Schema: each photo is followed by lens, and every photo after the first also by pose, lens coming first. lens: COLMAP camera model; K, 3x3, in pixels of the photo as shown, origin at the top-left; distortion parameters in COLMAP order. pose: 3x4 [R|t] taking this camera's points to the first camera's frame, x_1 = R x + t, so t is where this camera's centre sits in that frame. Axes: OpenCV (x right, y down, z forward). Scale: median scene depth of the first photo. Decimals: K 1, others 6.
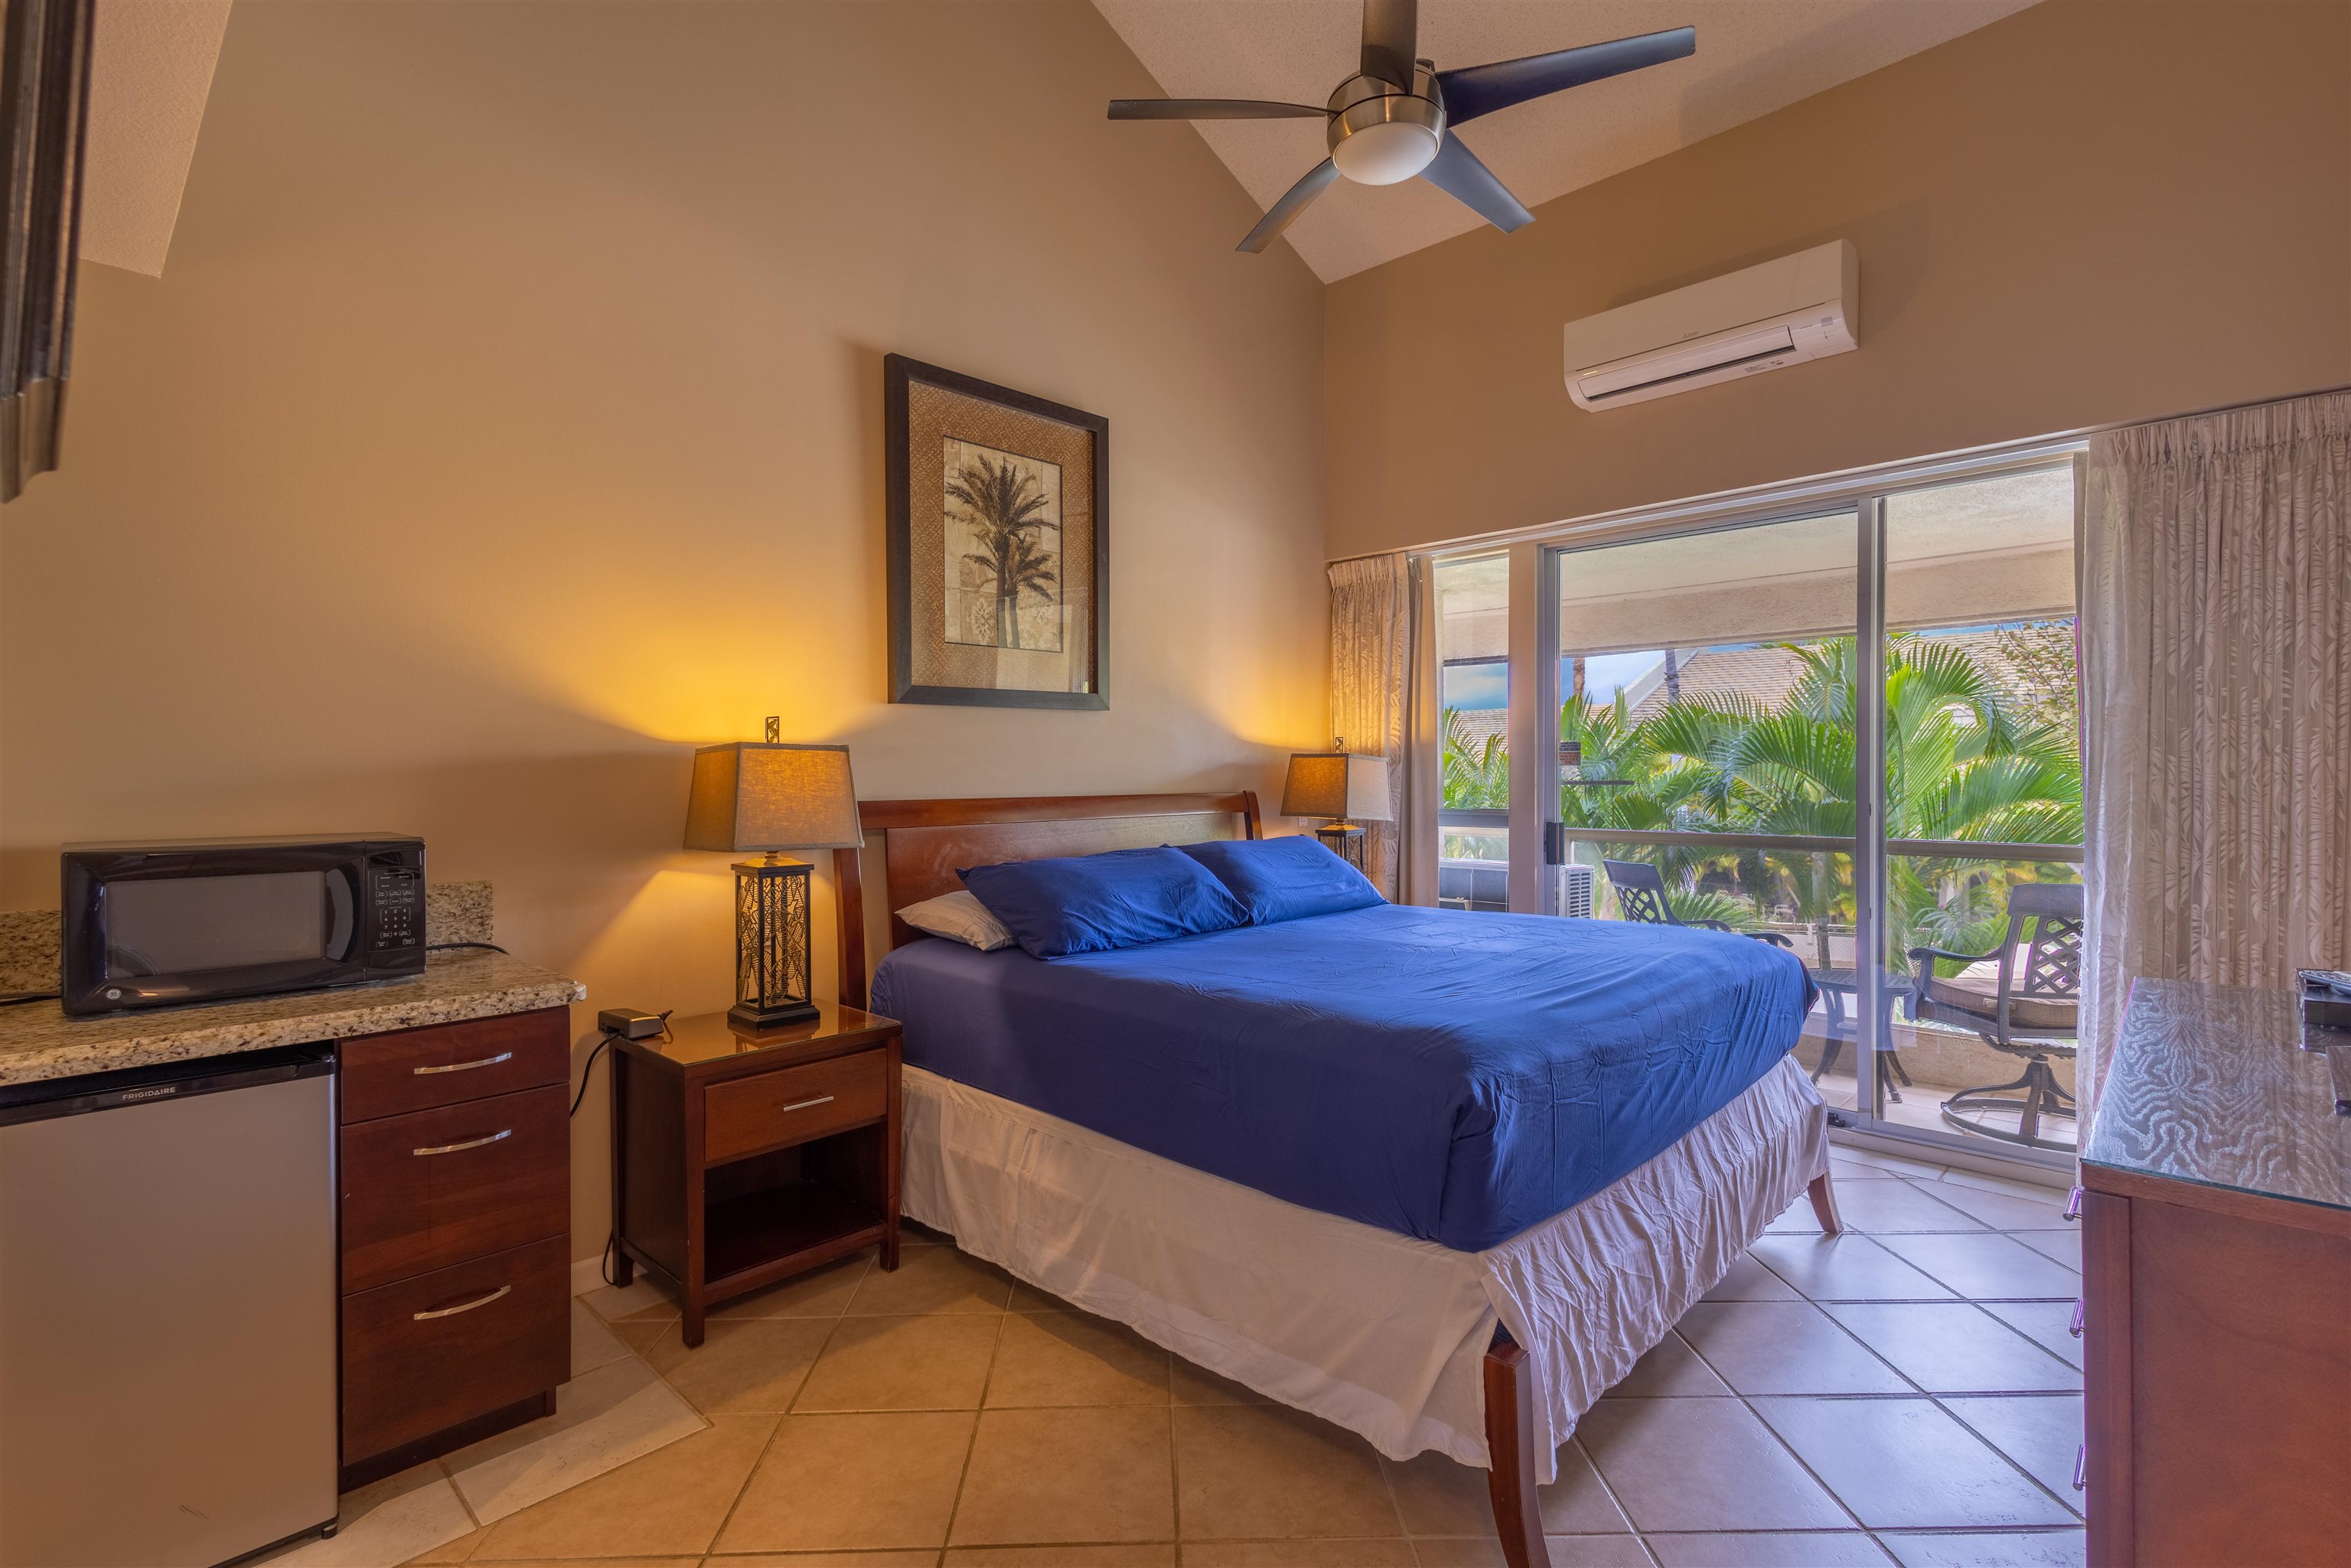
lens RADIAL K [[1077.0, 0, 1174.1], [0, 1077.0, 782.1], [0, 0, 1]] dist [0.015879, -0.004240]
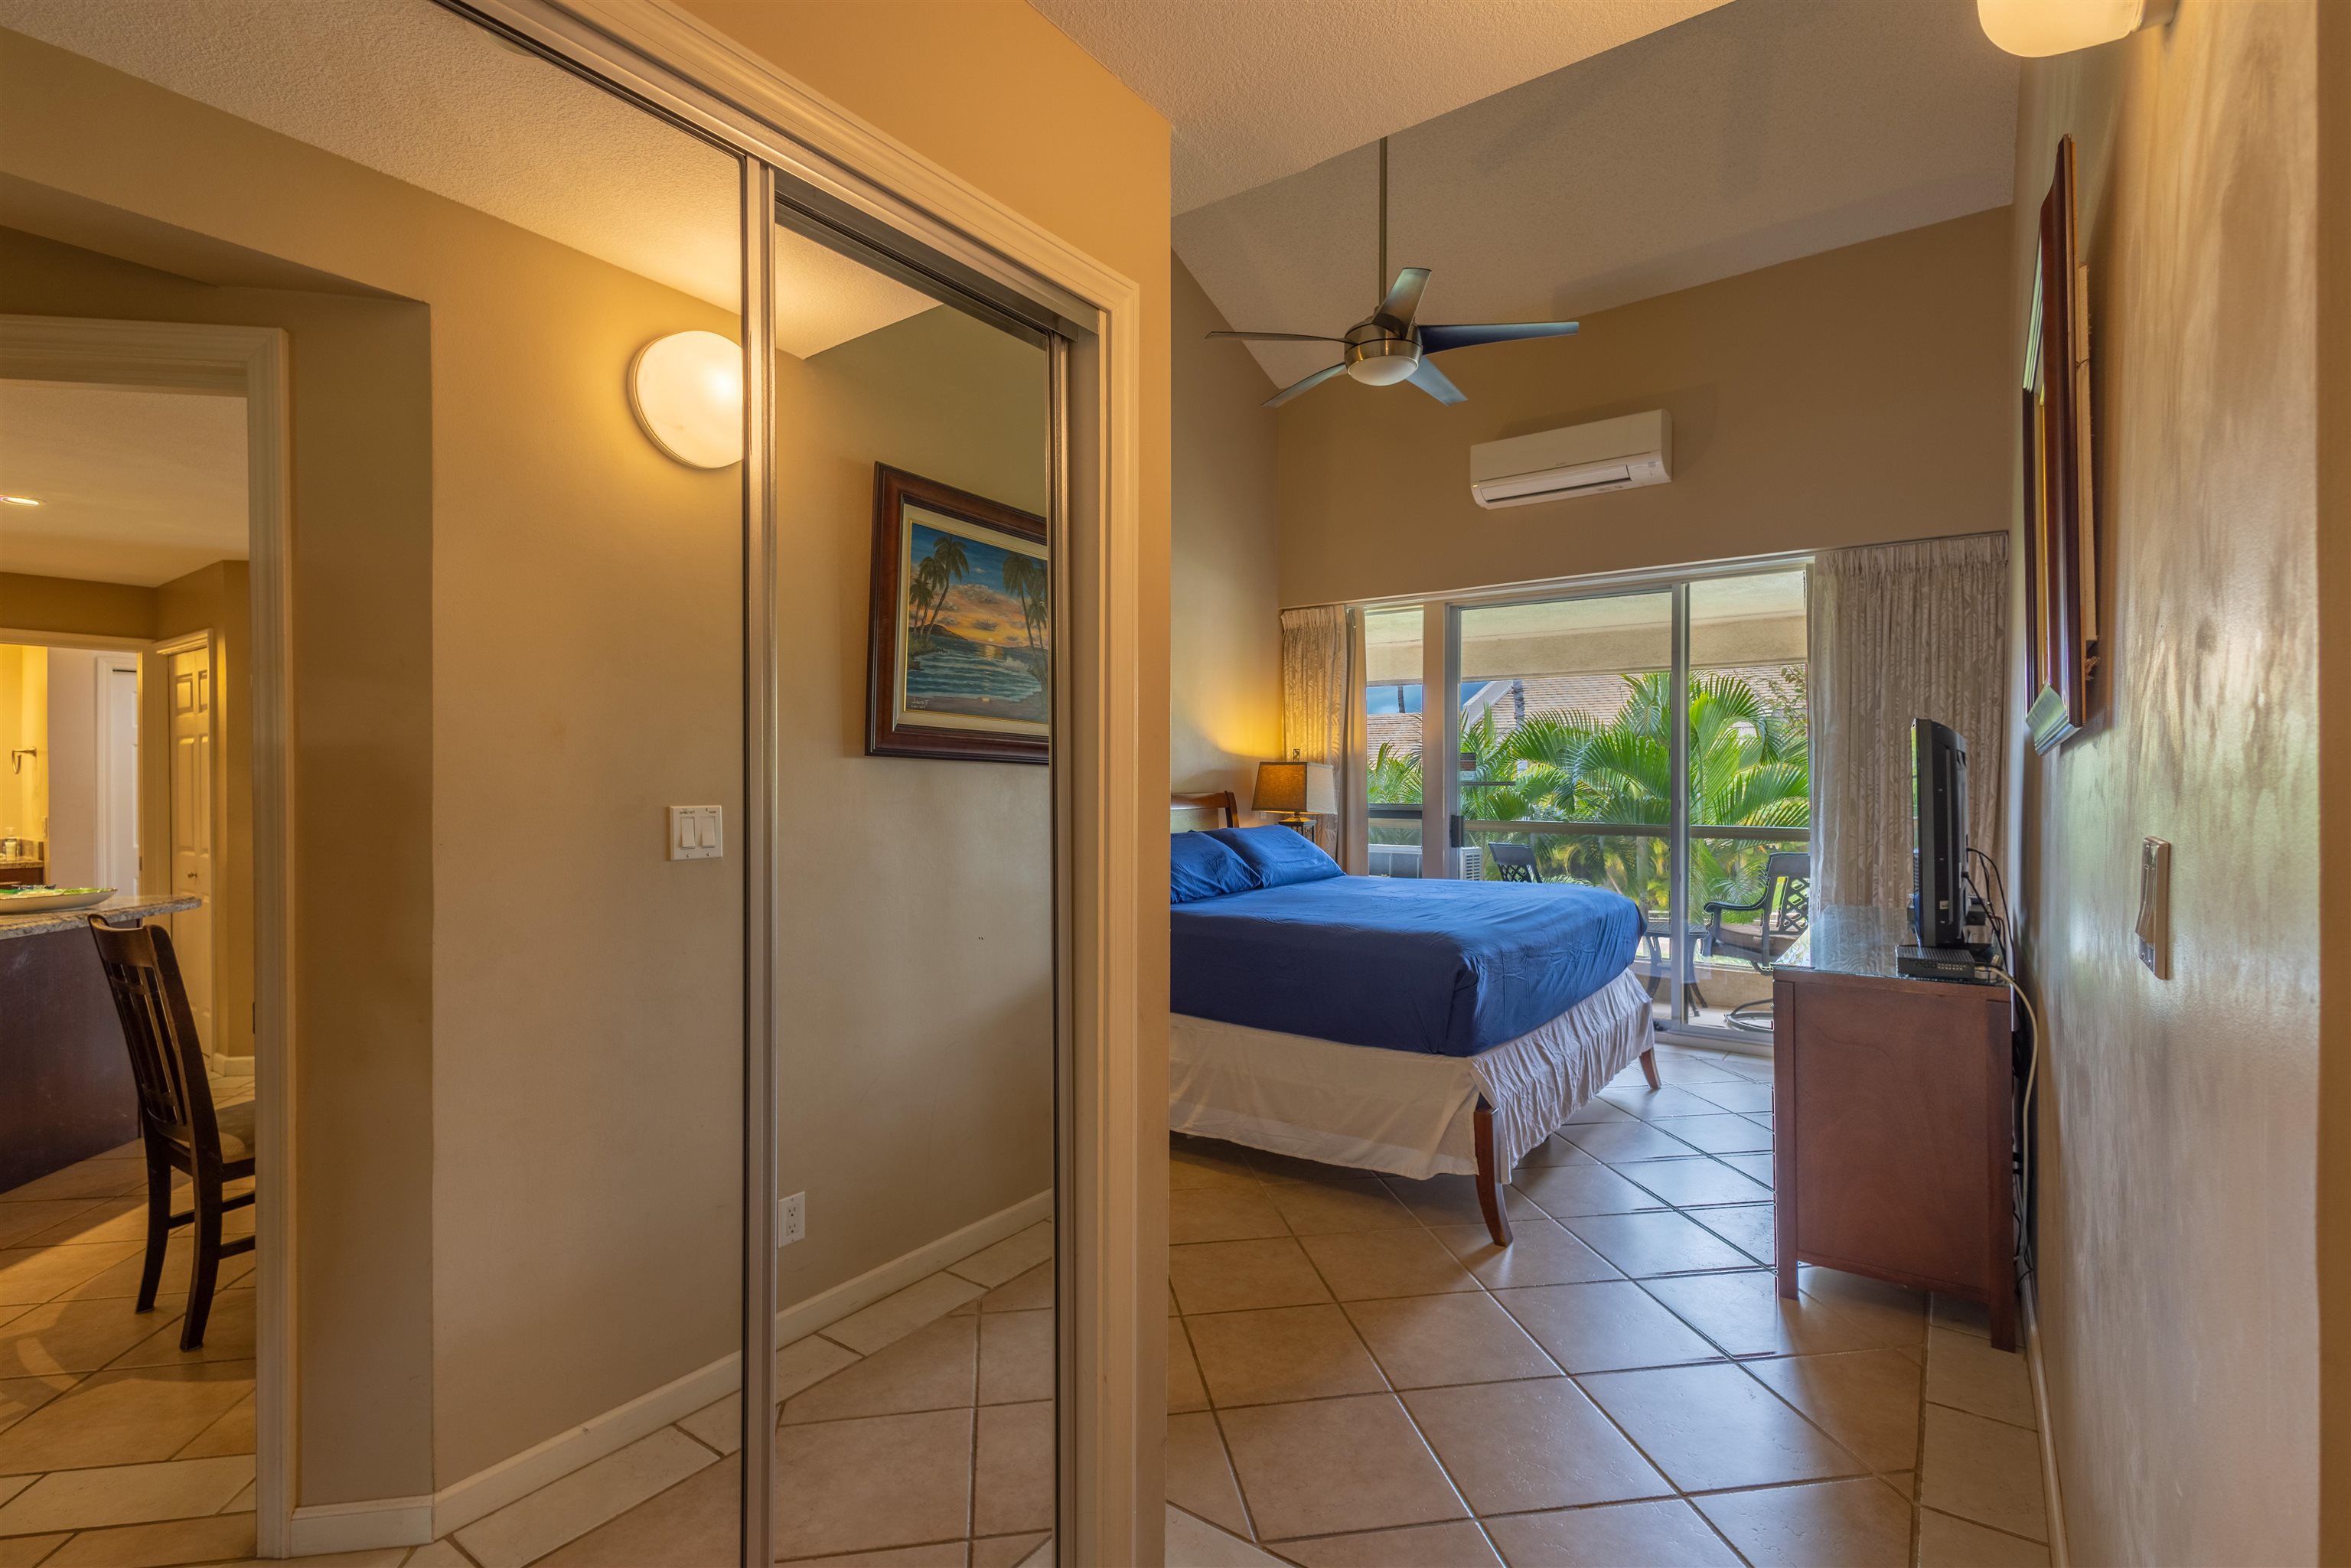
lens RADIAL K [[1075.5, 0, 1174.2], [0, 1075.5, 782.3], [0, 0, 1]] dist [0.014893, -0.001446]
pose [[0.991239, 0.001523, 0.132070, -0.194228], [-0.001394, 0.999998, -0.001074, -0.000419], [-0.132072, 0.000880, 0.991240, -0.304270]]
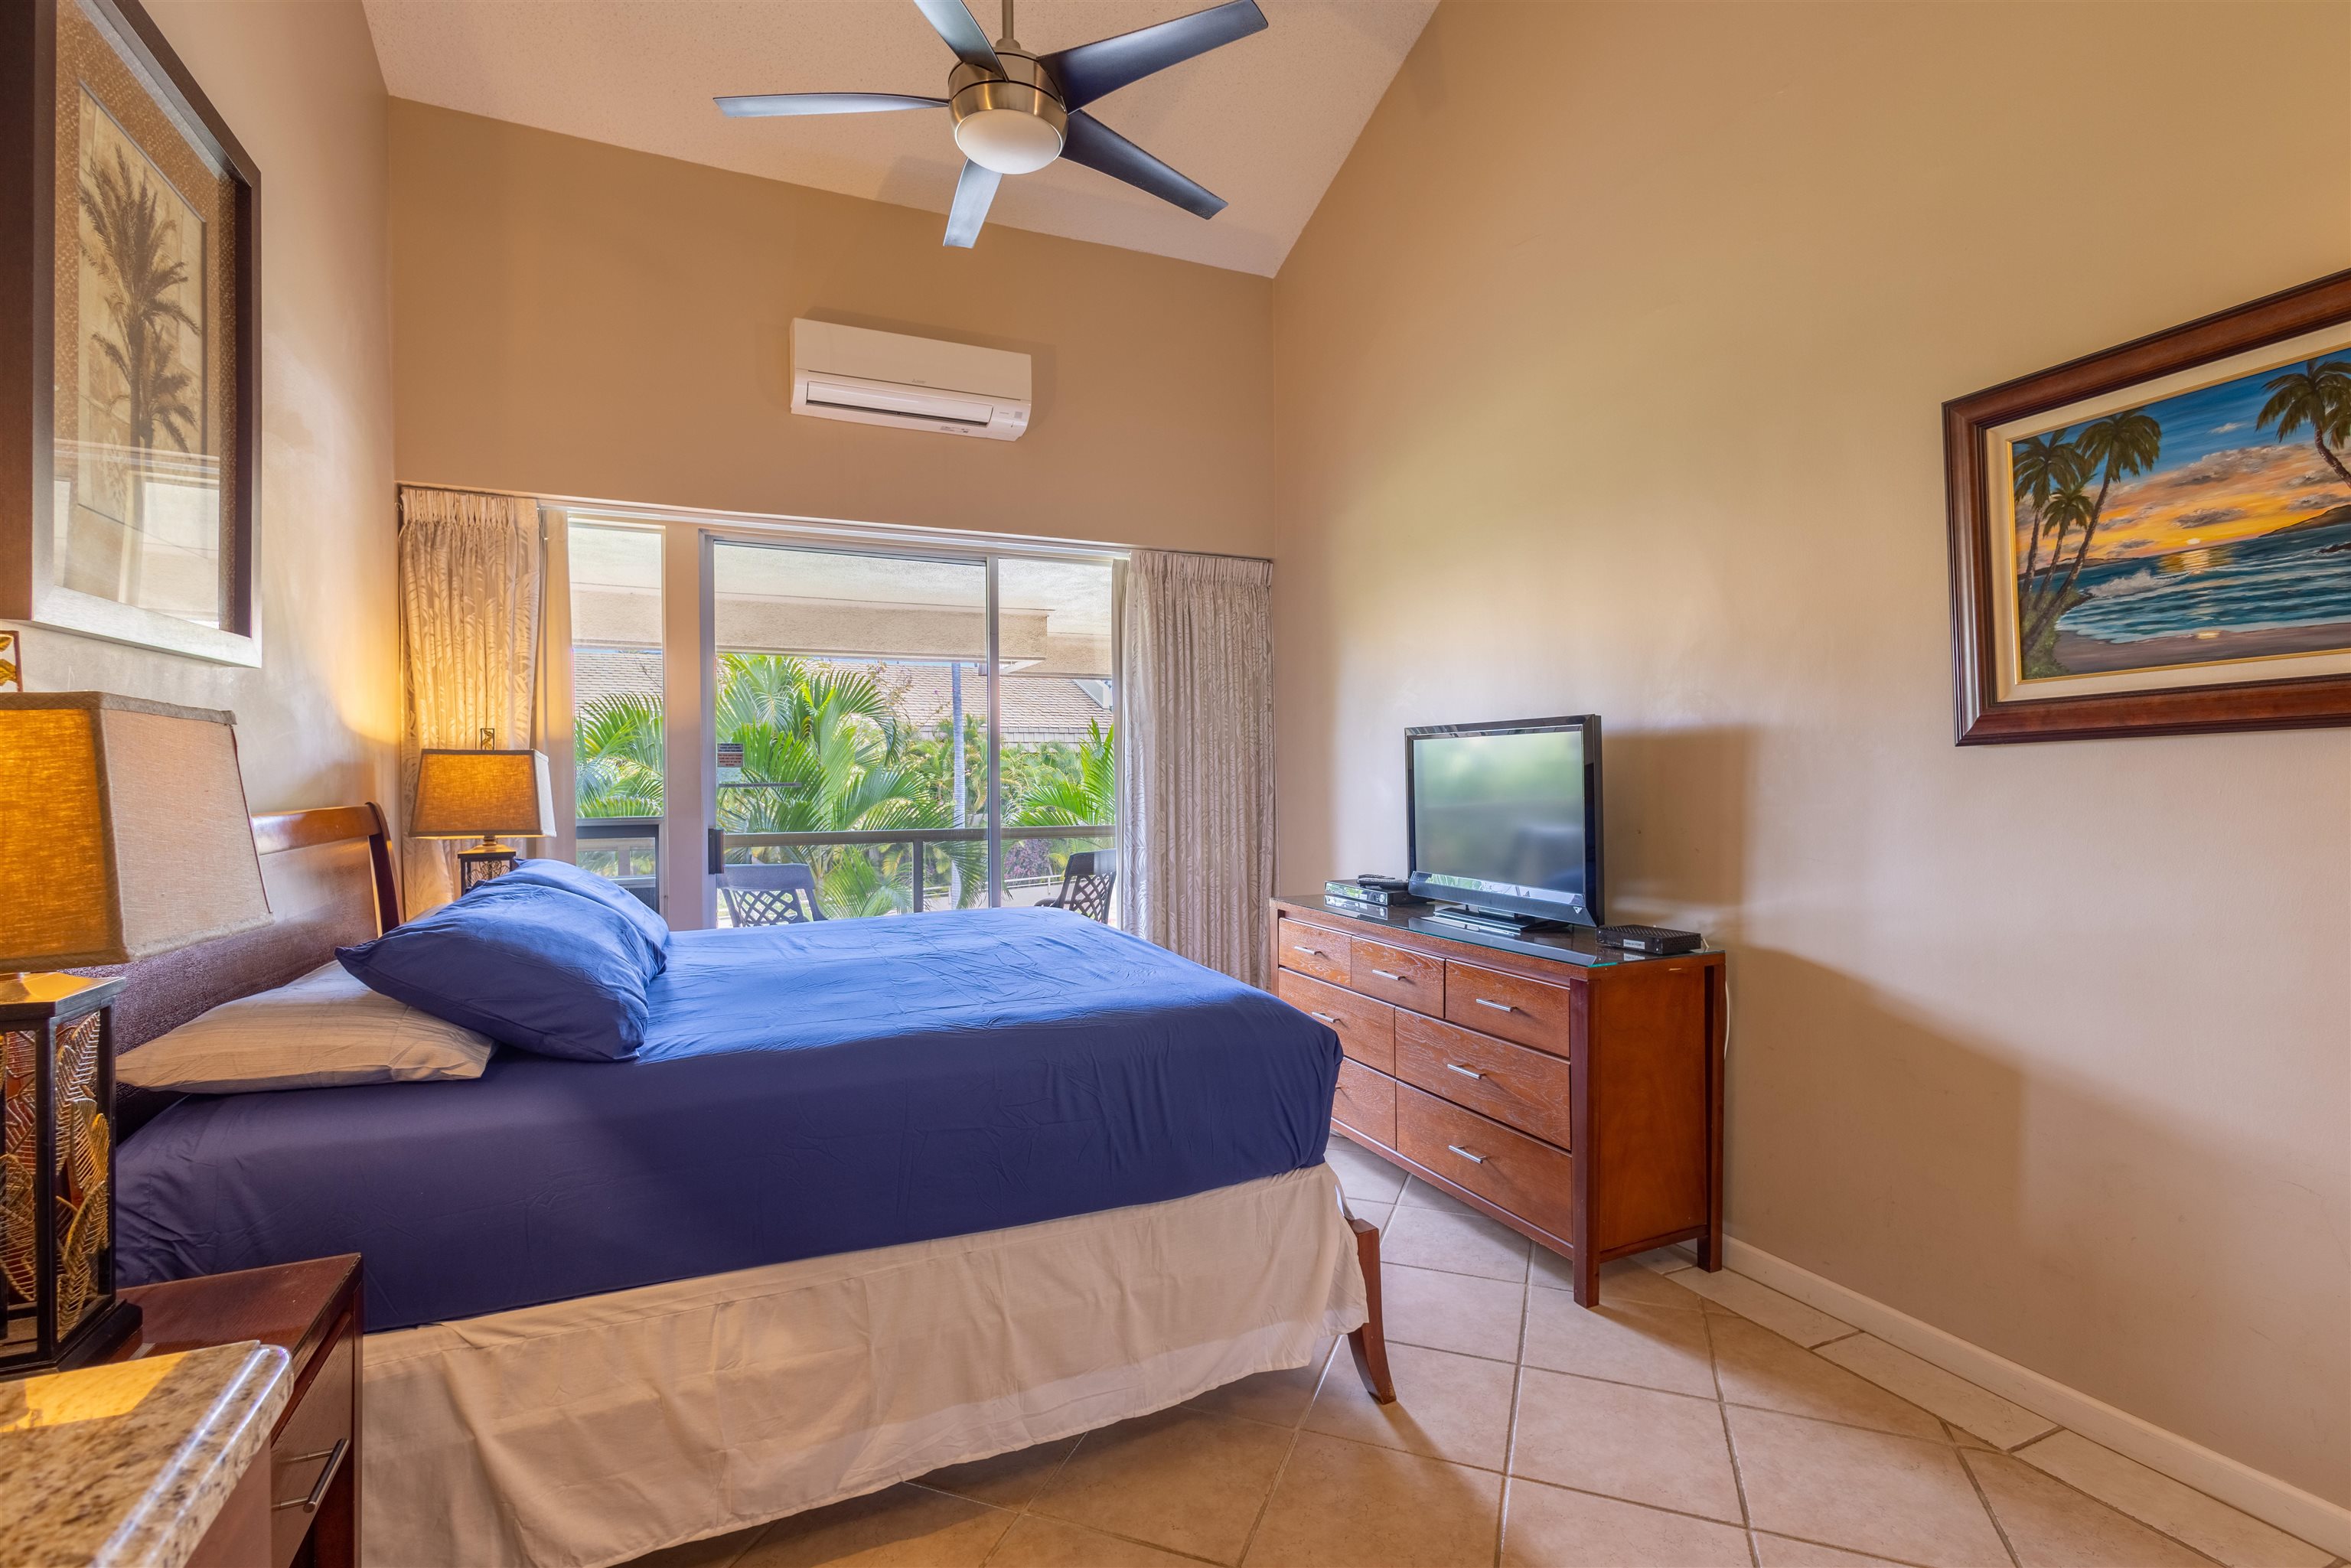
lens RADIAL K [[1077.0, 0, 1174.1], [0, 1077.0, 782.1], [0, 0, 1]] dist [0.015879, -0.004240]
pose [[0.381327, -0.004602, 0.924429, -0.437552], [0.010022, 0.999949, 0.000844, 0.000016], [-0.924386, 0.008943, 0.381354, 0.327897]]
